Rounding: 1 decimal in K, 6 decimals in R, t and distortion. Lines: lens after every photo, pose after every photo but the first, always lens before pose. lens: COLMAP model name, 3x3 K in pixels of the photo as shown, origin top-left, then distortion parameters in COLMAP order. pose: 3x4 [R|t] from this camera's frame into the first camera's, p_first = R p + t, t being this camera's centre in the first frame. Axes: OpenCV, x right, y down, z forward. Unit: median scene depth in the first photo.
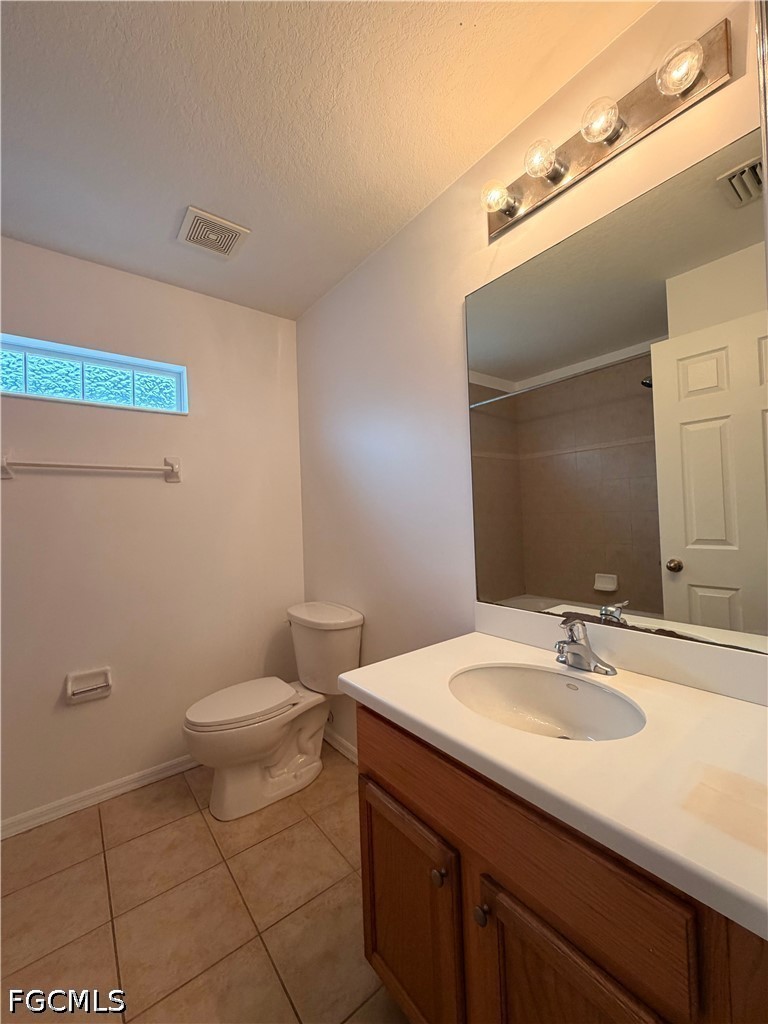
lens RADIAL K [[408.1, 0, 380.5], [0, 408.1, 508.7], [0, 0, 1]] dist [0.001565, 0.000549]
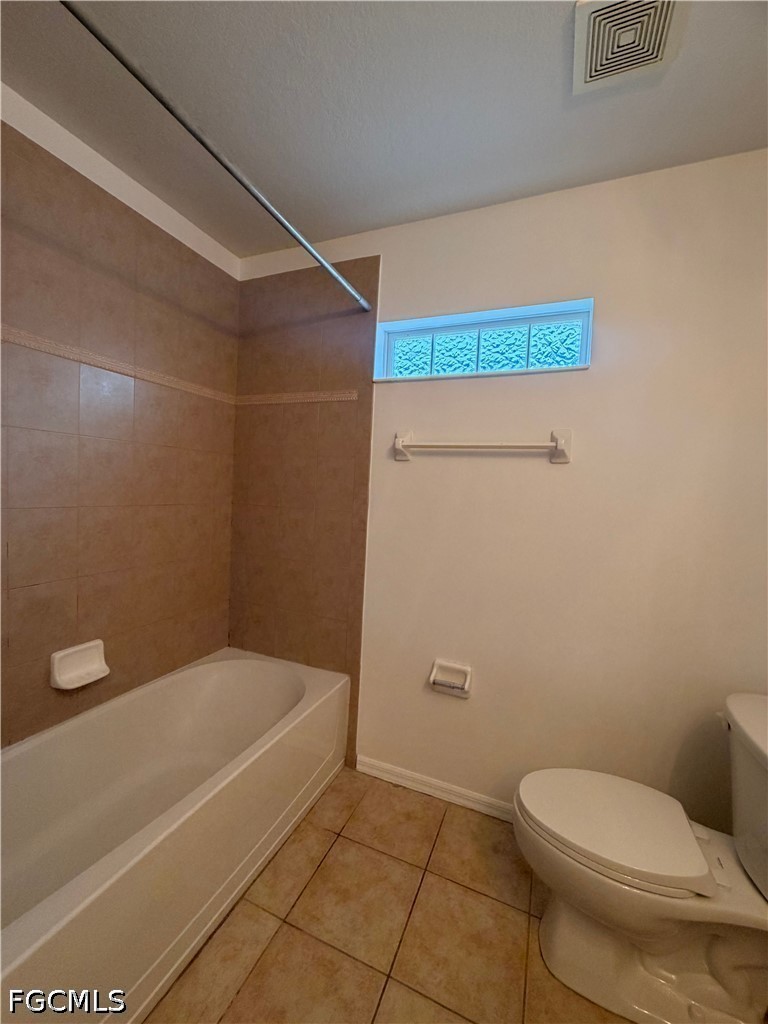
lens RADIAL K [[408.1, 0, 386.0], [0, 408.1, 513.7], [0, 0, 1]] dist [0.001565, 0.000549]
pose [[0.501641, 0.106003, -0.858556, -0.015650], [-0.051295, 0.994363, 0.092800, -0.029071], [0.863554, -0.002513, 0.504251, 0.383981]]
